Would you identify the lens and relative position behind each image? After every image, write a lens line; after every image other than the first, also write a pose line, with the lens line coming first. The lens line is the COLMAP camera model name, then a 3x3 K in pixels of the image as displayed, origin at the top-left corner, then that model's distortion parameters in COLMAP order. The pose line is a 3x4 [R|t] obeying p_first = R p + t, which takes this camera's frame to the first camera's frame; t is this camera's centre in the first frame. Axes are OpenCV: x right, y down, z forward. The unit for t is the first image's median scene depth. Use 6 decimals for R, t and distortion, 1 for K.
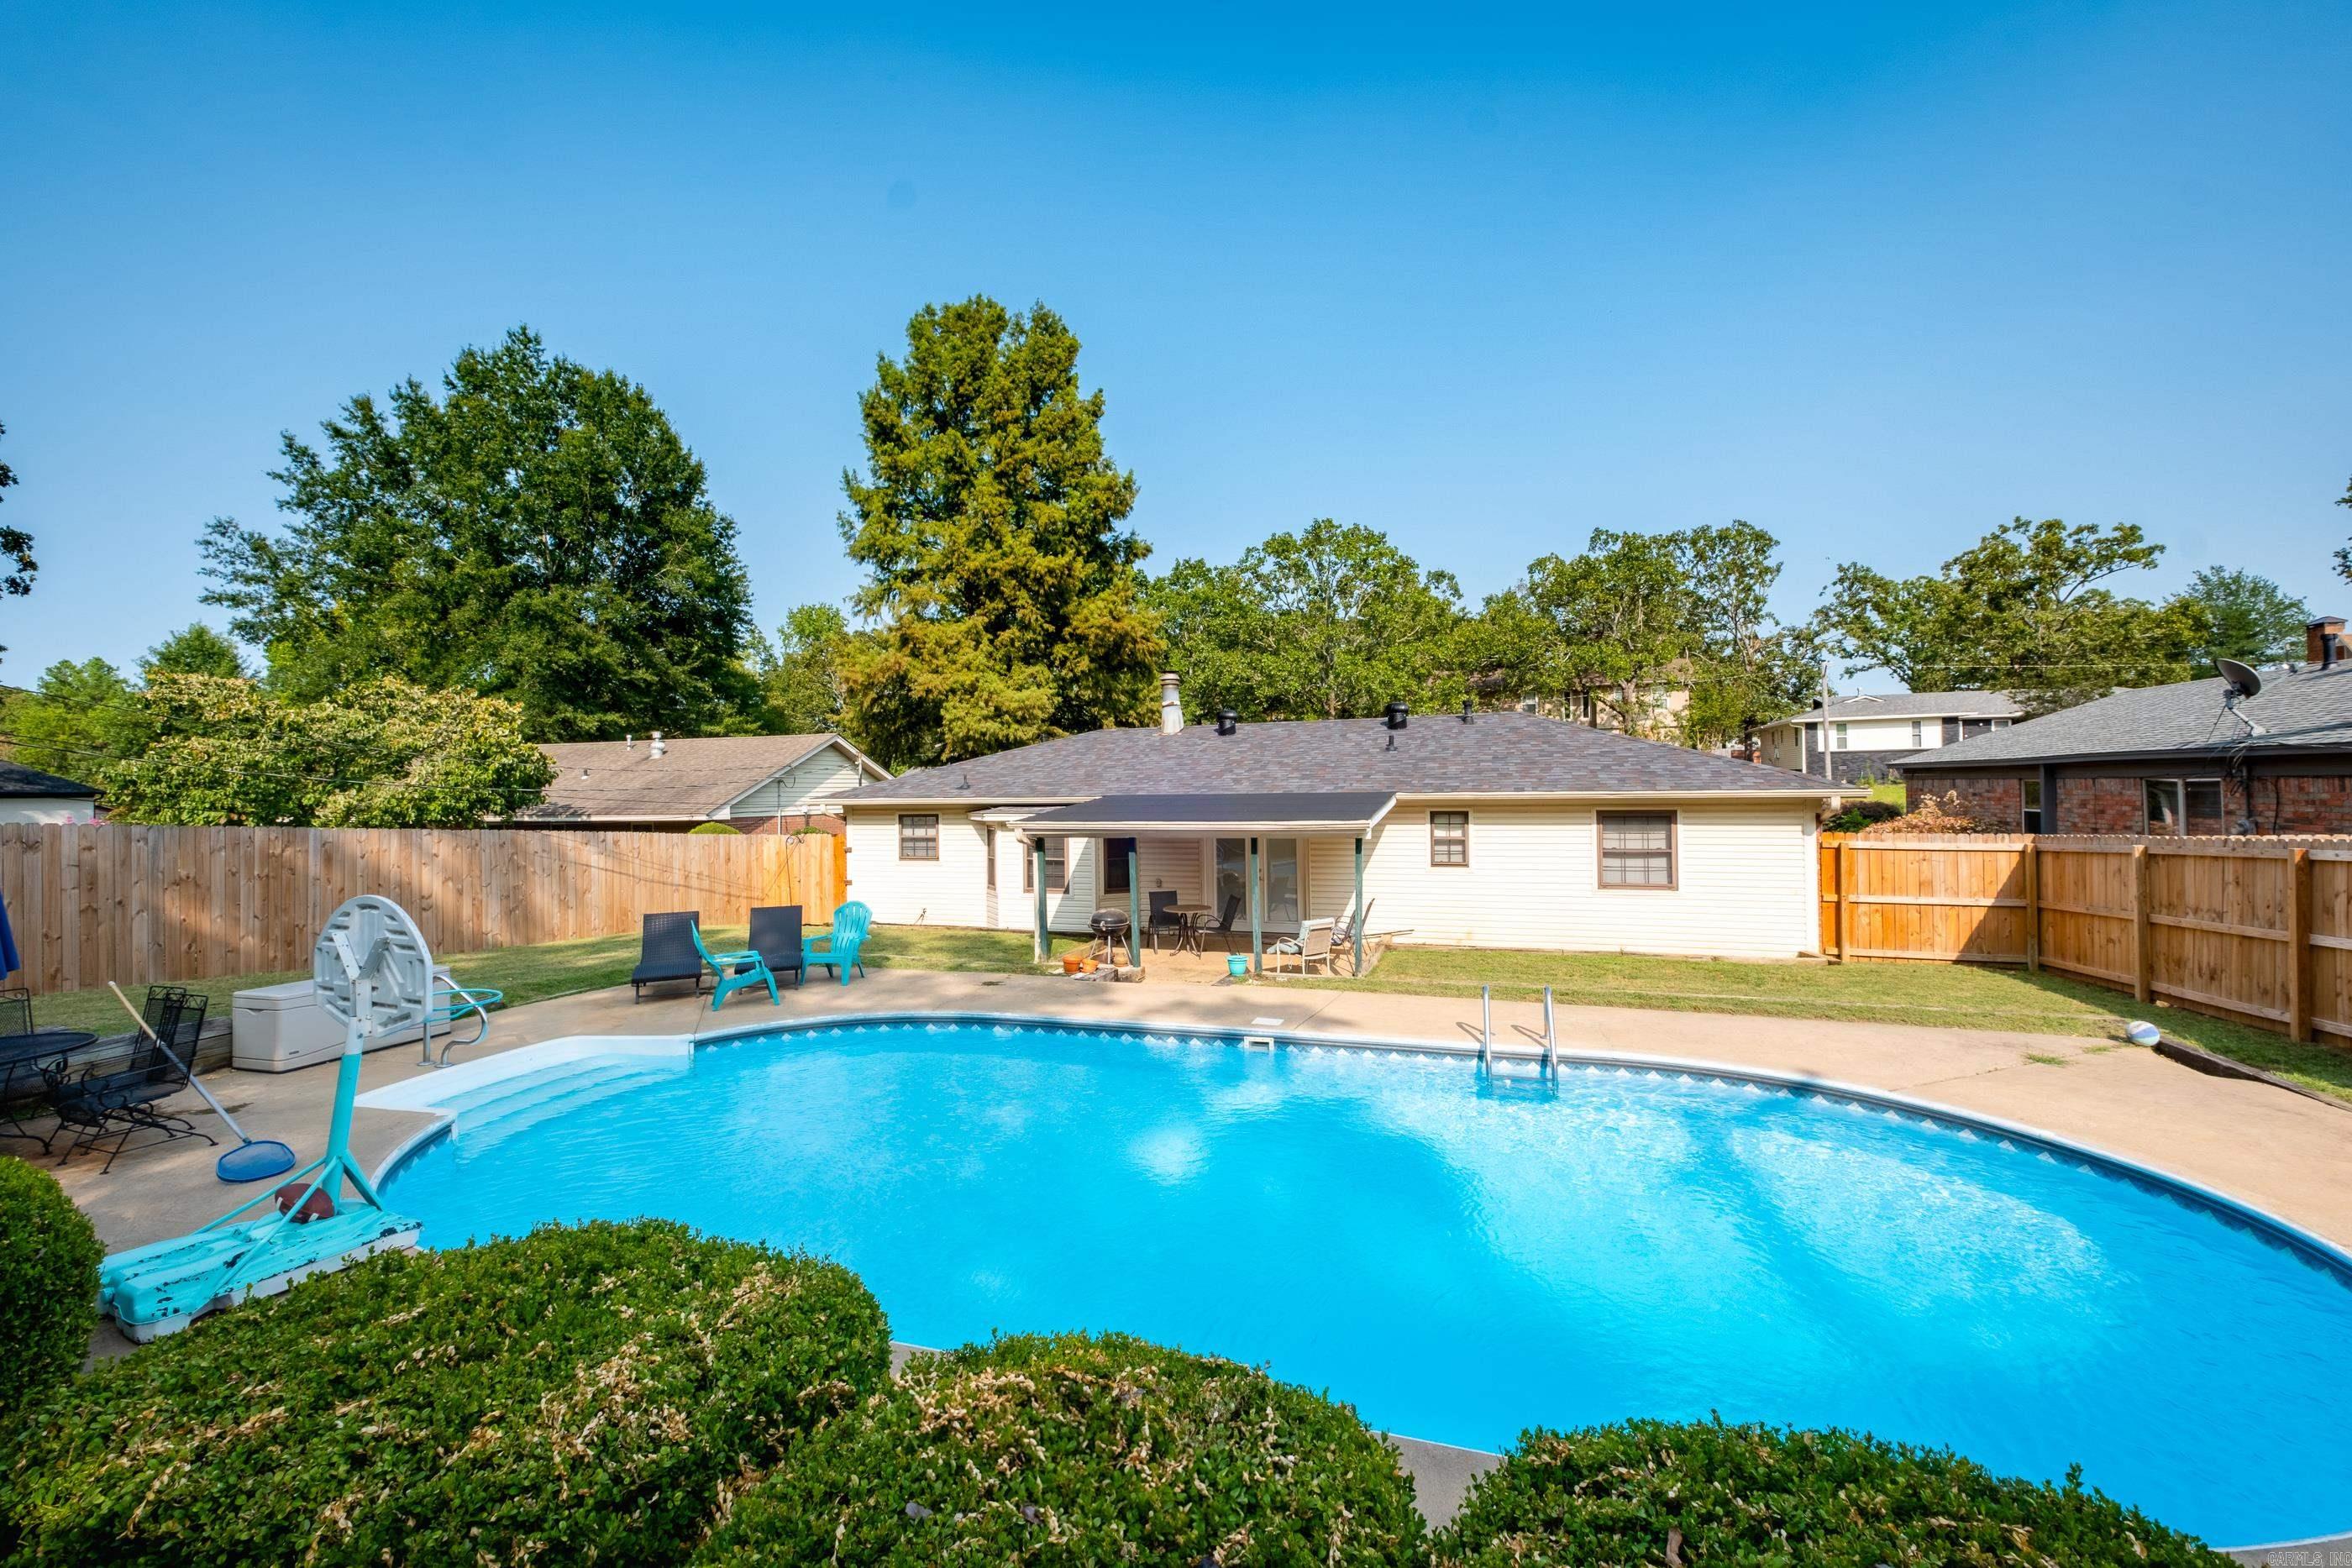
lens RADIAL K [[1008.9, 0, 1160.6], [0, 1008.9, 774.0], [0, 0, 1]] dist [0.013160, -0.008765]
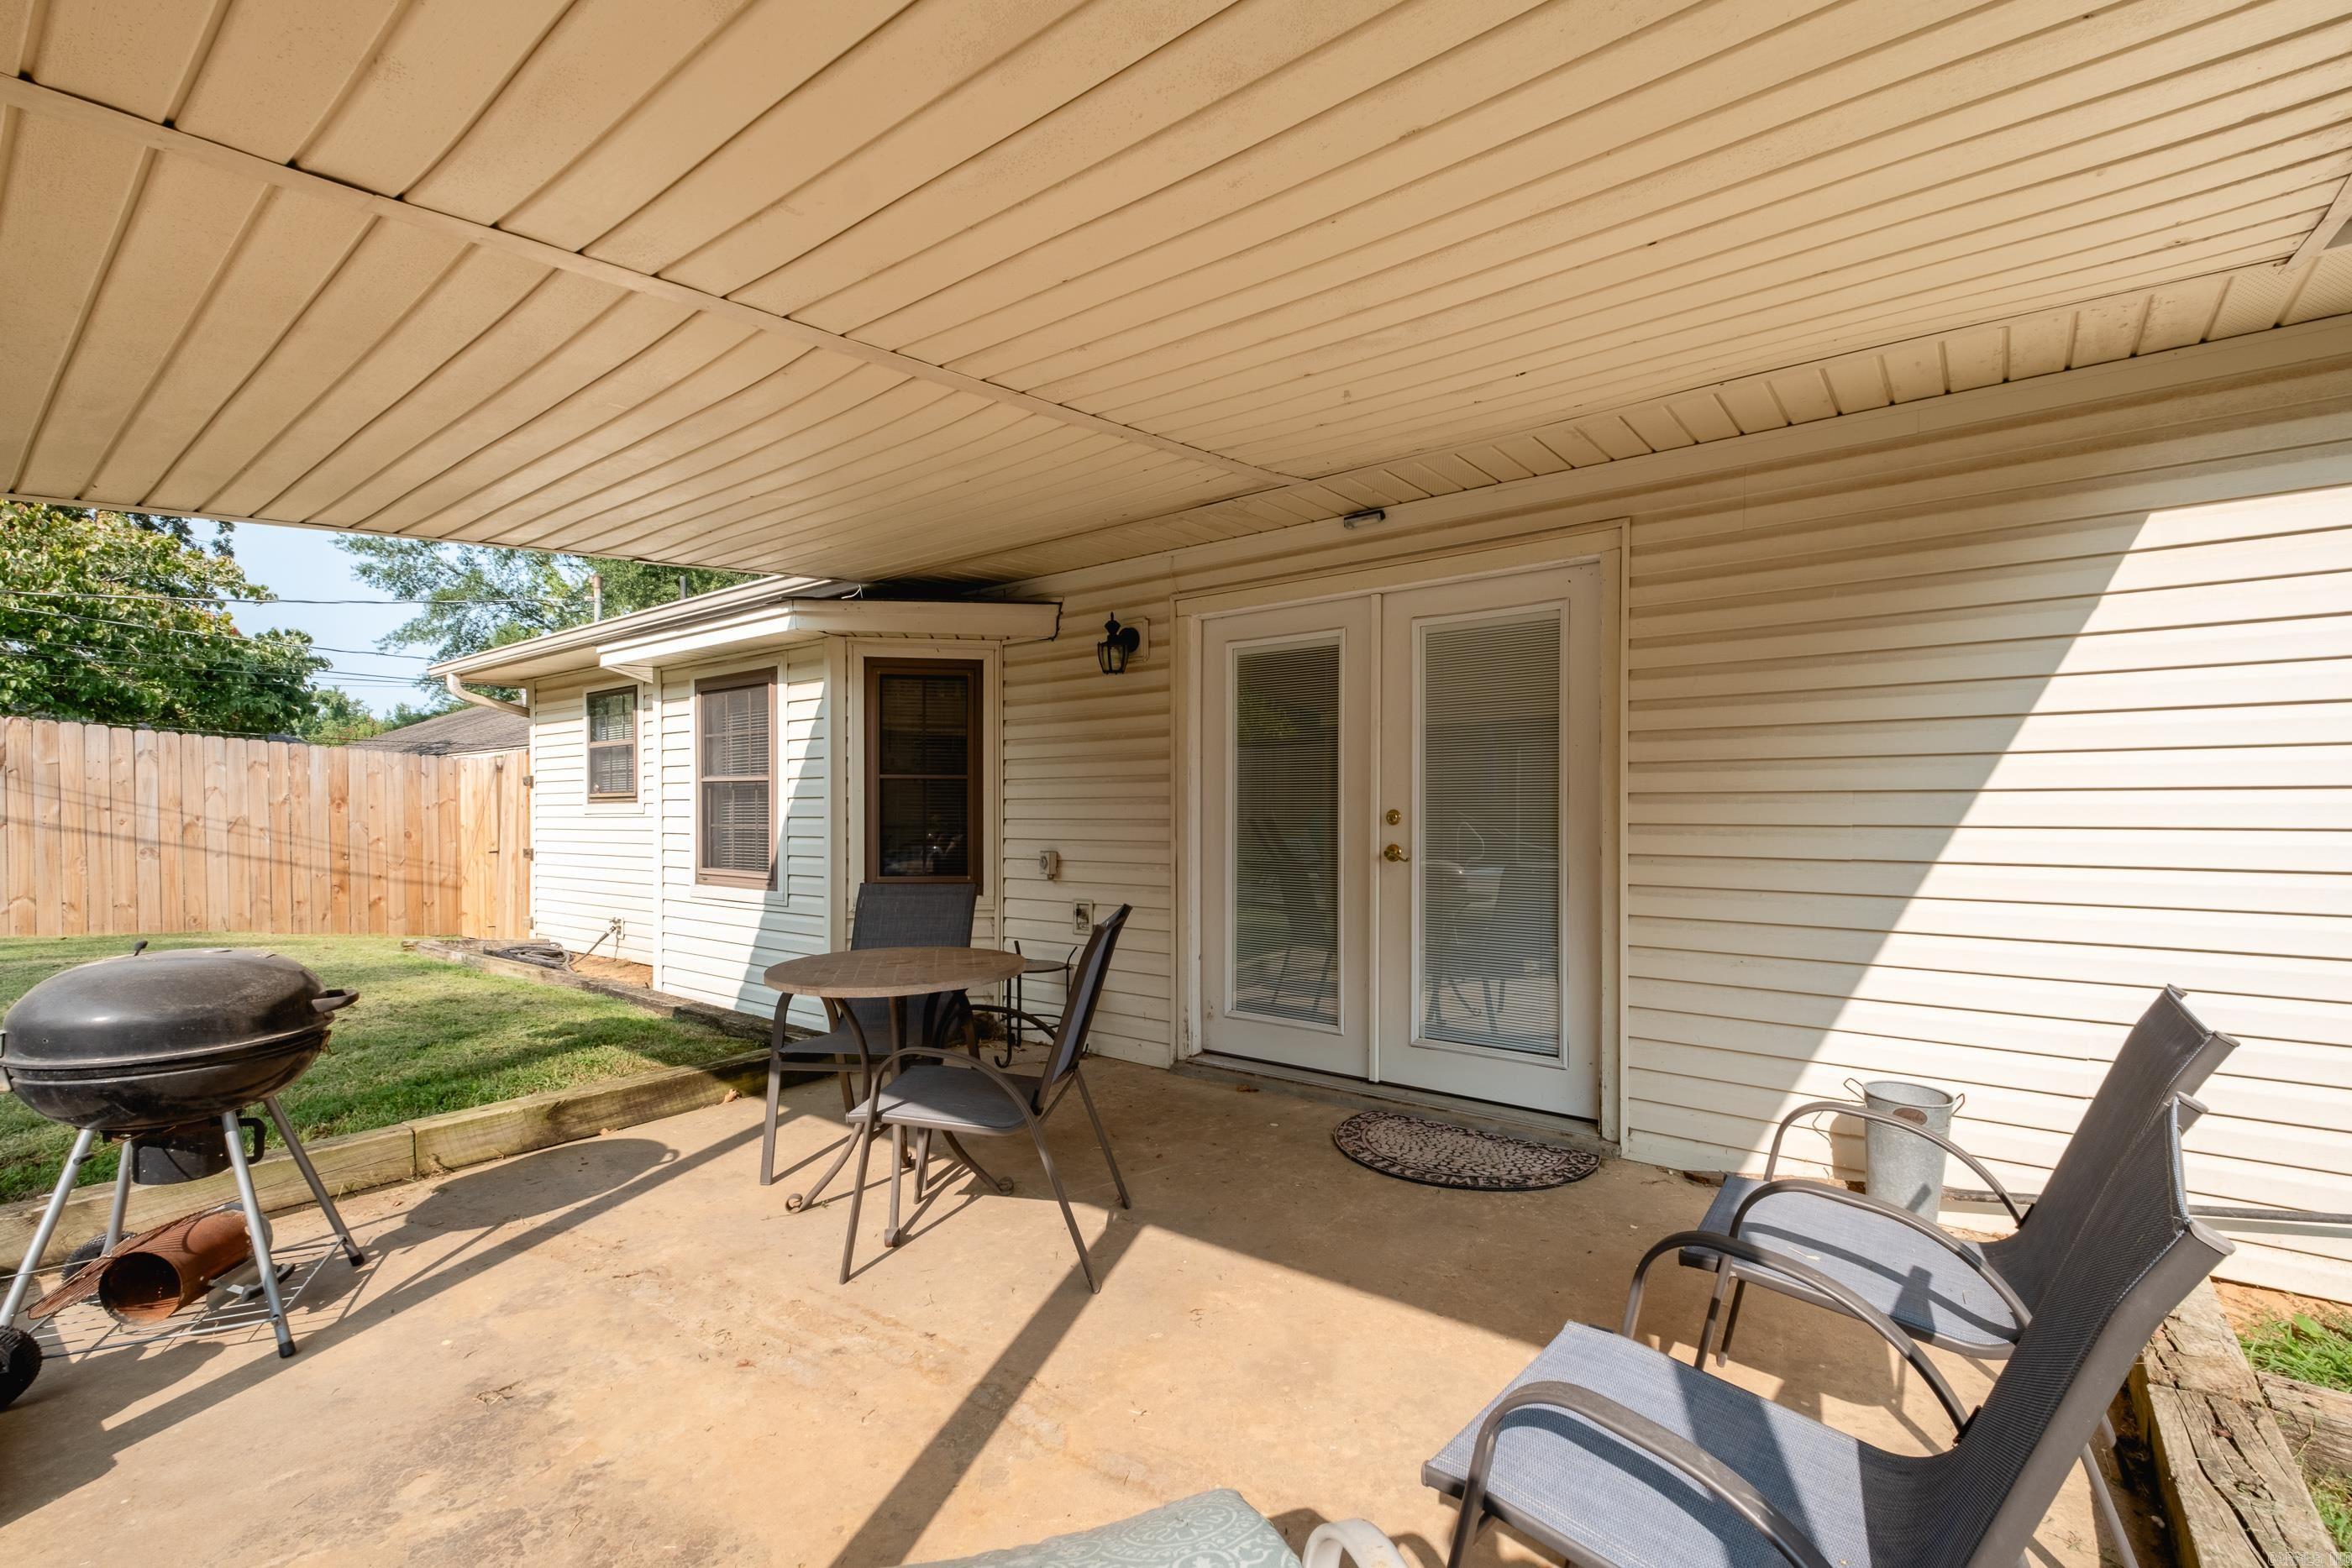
lens RADIAL K [[1043.4, 0, 1166.3], [0, 1043.4, 820.8], [0, 0, 1]] dist [-0.002653, -0.000430]
pose [[0.941535, 0.016034, -0.336533, 0.069857], [-0.008875, 0.999701, 0.022800, 0.049423], [0.336798, -0.018481, 0.941396, 0.410725]]
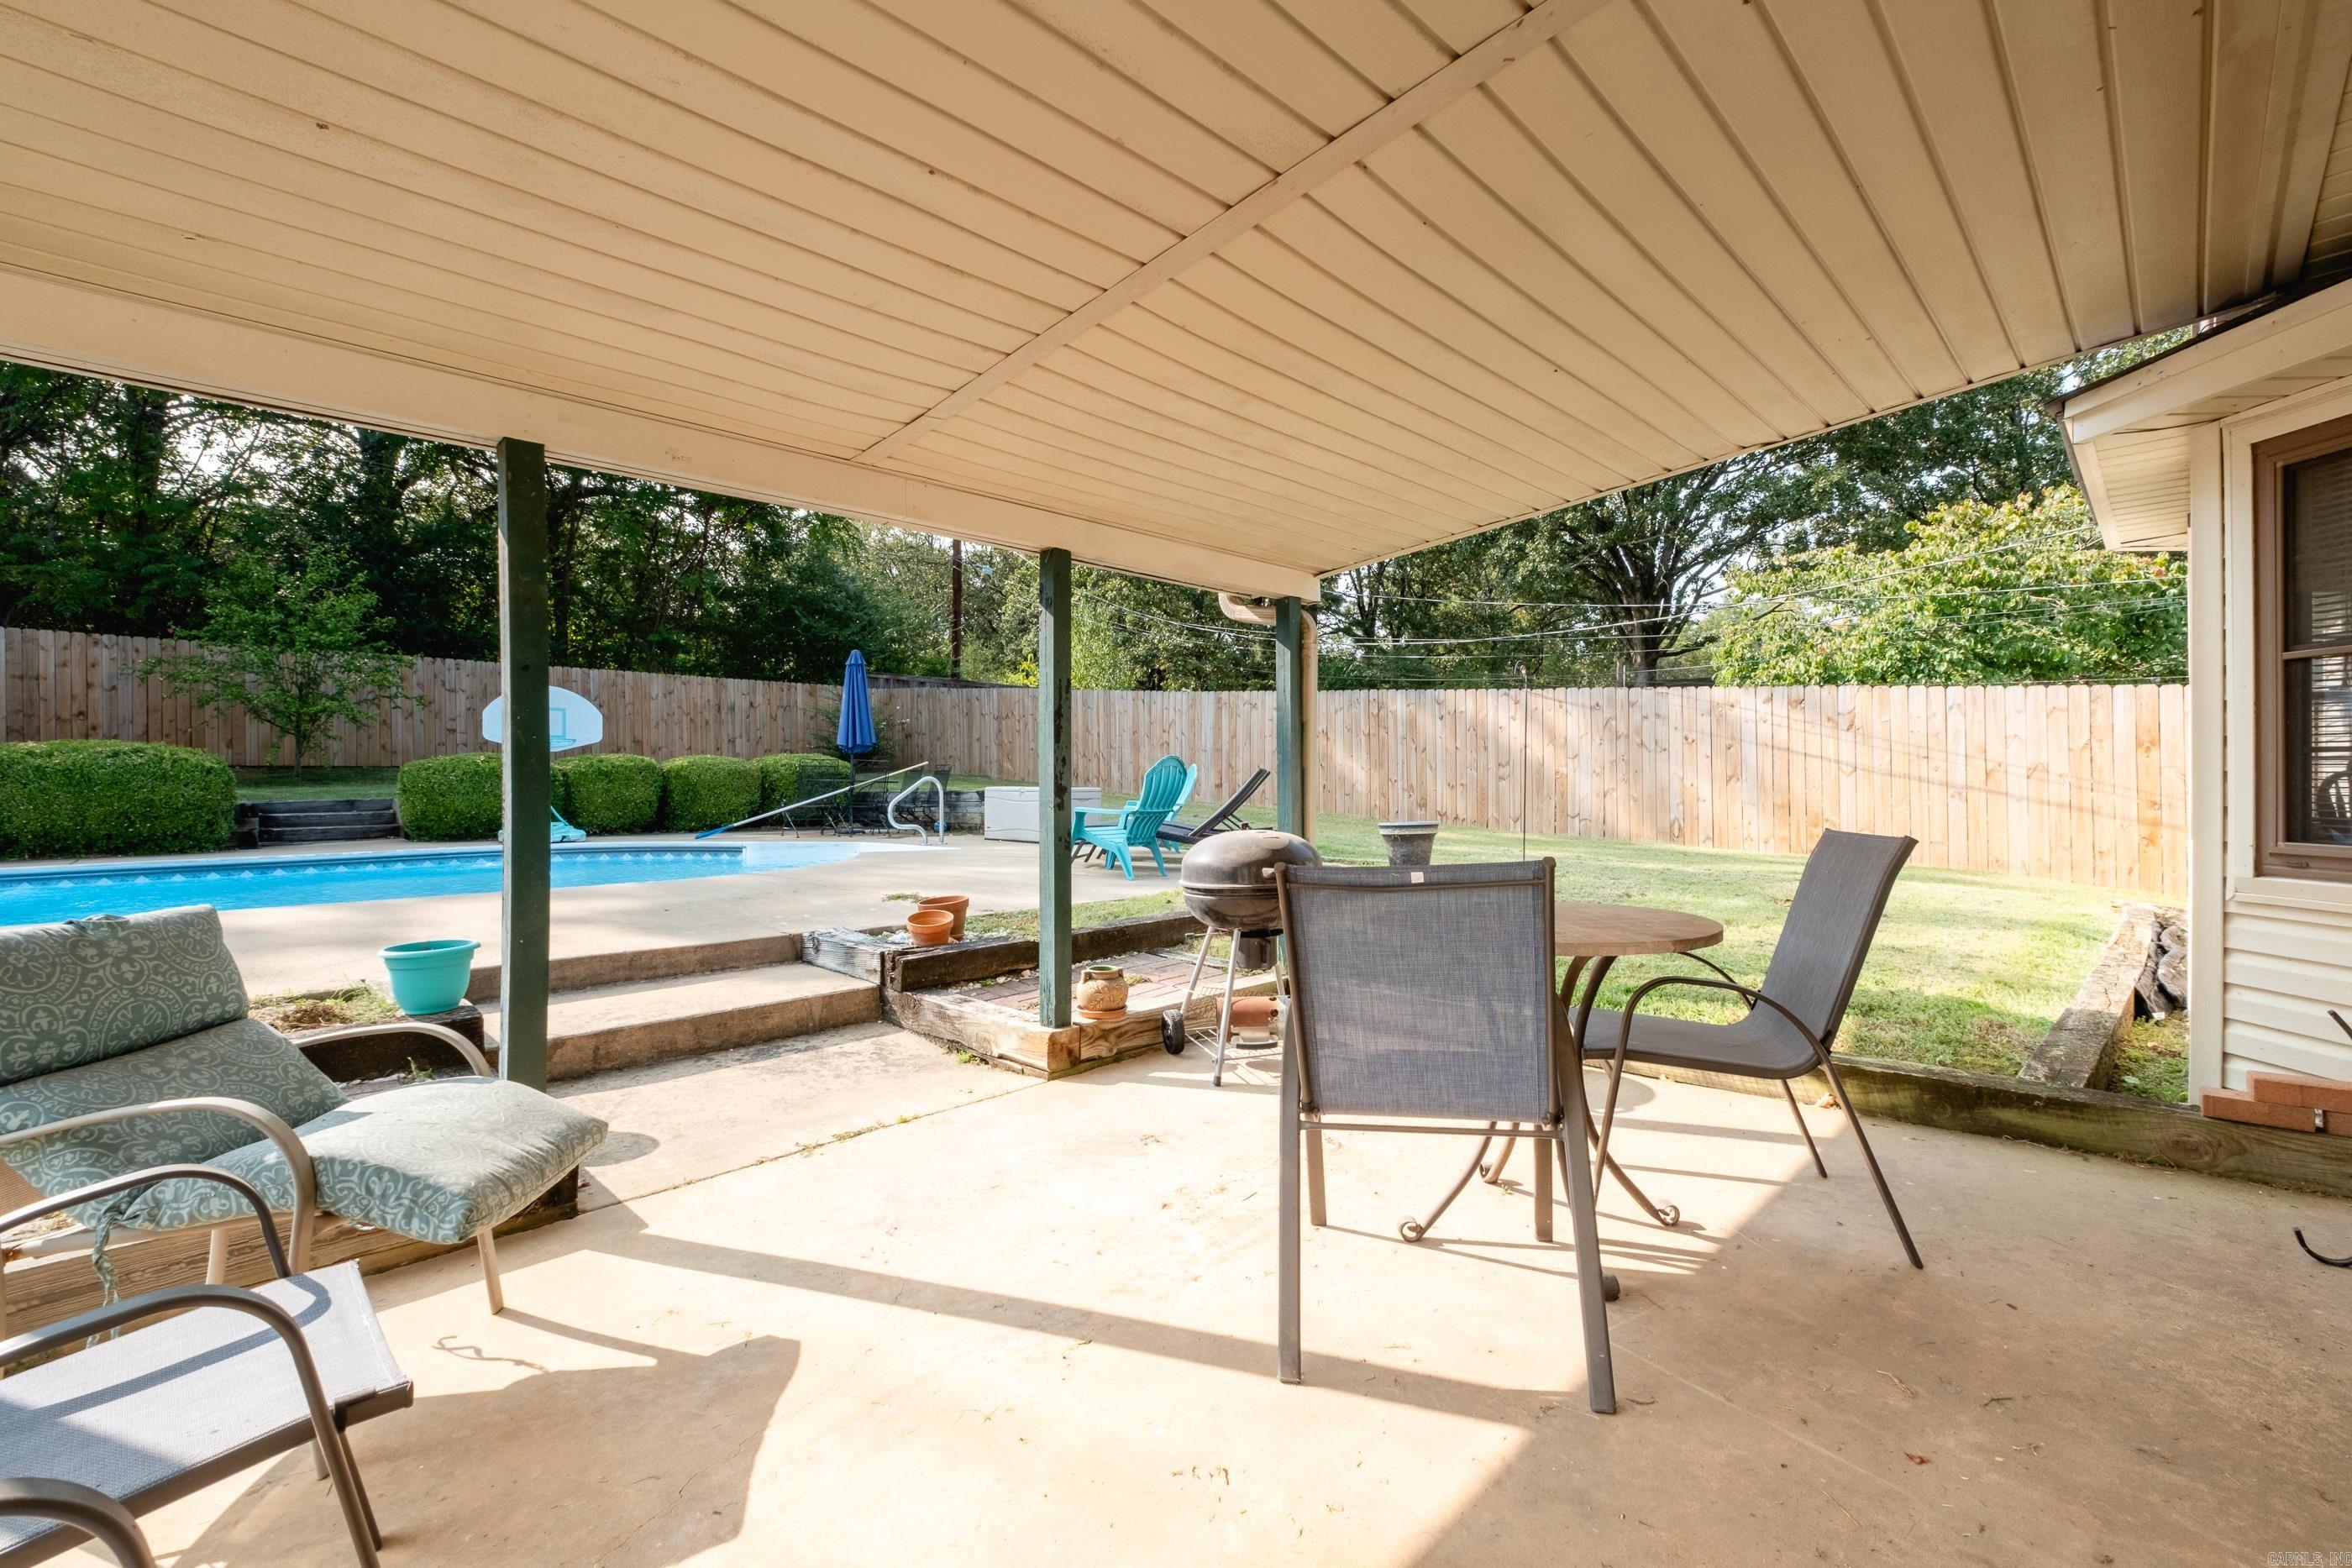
lens RADIAL K [[1018.5, 0, 1198.7], [0, 1018.5, 776.0], [0, 0, 1]] dist [0.000602, -0.000291]
pose [[-0.430244, 0.009063, -0.902667, 0.088904], [0.022550, 0.999745, -0.000711, 0.055826], [0.902431, -0.020661, -0.430339, 0.507324]]
